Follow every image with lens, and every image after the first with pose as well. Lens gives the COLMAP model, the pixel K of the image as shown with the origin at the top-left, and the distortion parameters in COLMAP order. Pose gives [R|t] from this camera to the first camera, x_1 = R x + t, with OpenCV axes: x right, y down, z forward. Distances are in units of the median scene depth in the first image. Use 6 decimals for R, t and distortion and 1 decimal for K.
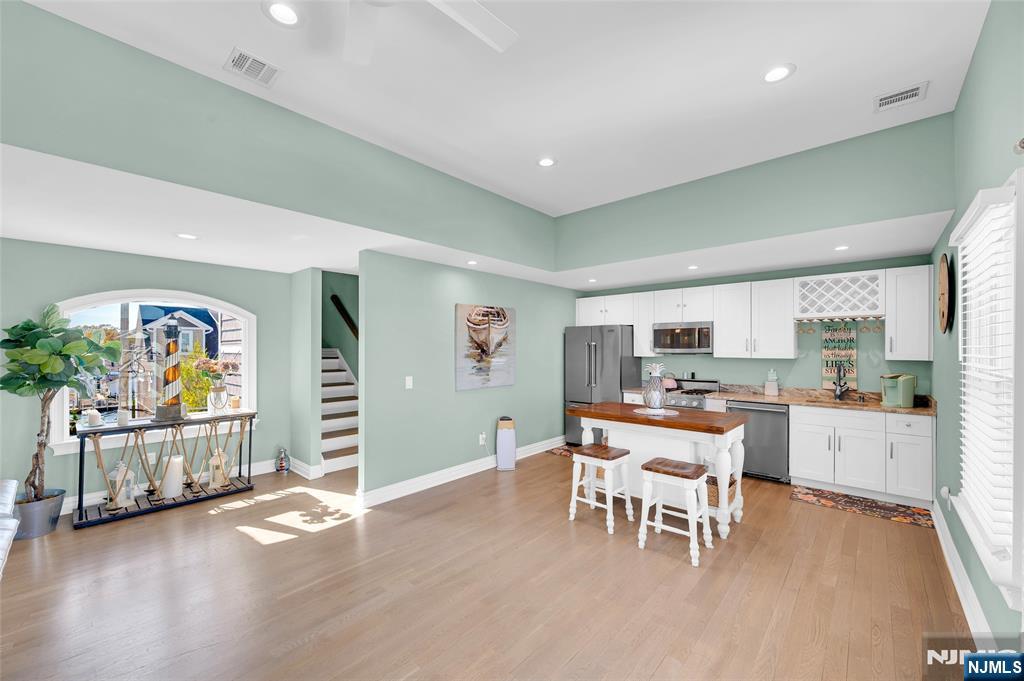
lens RADIAL K [[404.7, 0, 515.0], [0, 404.7, 342.9], [0, 0, 1]] dist [0.002090, -0.000254]
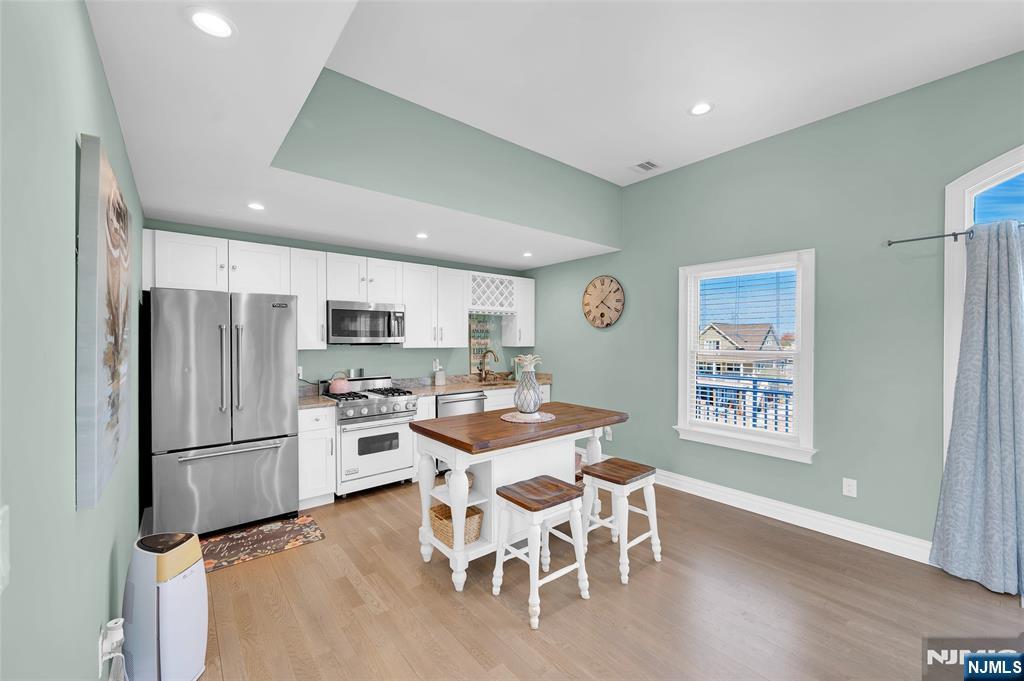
lens RADIAL K [[404.7, 0, 515.0], [0, 404.7, 342.9], [0, 0, 1]] dist [0.002090, -0.000254]
pose [[0.173571, -0.006113, 0.984802, -0.331044], [-0.013916, 0.999866, 0.008659, 0.016595], [-0.984723, -0.015208, 0.173462, 0.704586]]
